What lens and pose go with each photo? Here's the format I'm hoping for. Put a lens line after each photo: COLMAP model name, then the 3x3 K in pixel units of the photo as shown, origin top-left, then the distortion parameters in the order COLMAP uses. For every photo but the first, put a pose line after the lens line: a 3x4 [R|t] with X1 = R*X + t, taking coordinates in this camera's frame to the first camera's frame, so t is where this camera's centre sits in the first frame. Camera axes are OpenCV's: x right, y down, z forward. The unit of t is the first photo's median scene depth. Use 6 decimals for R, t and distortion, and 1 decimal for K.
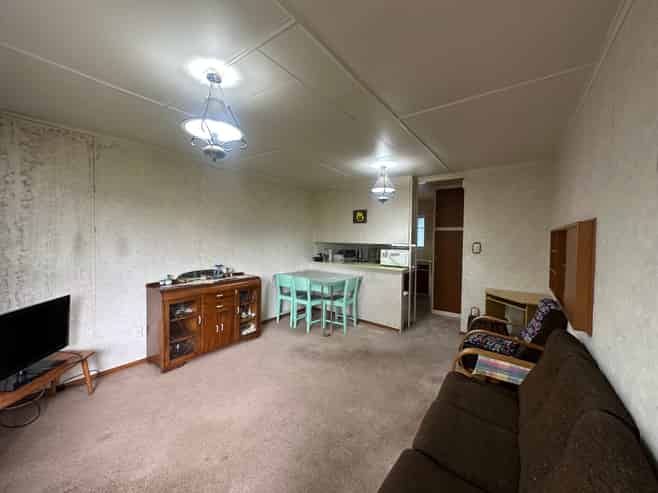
lens RADIAL K [[264.1, 0, 329.0], [0, 264.1, 246.5], [0, 0, 1]] dist [0.000002, -0.000009]
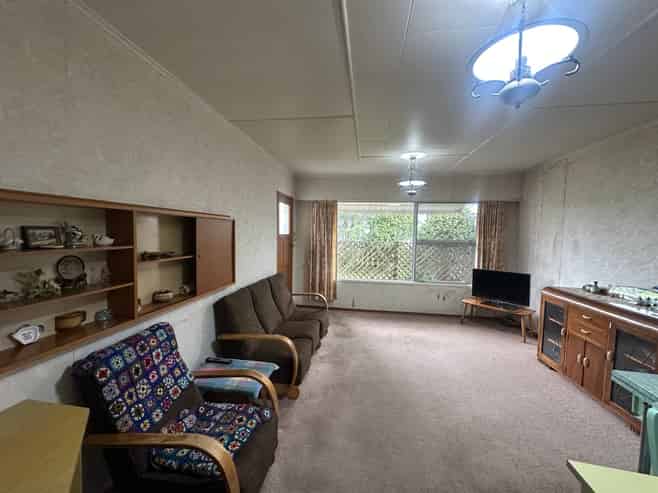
lens RADIAL K [[264.1, 0, 329.0], [0, 264.1, 246.5], [0, 0, 1]] dist [0.000002, -0.000009]
pose [[-0.888407, -0.001980, -0.459051, 0.712531], [-0.044915, 0.995568, 0.082630, -0.050774], [0.456853, 0.094027, -0.884559, 1.660506]]
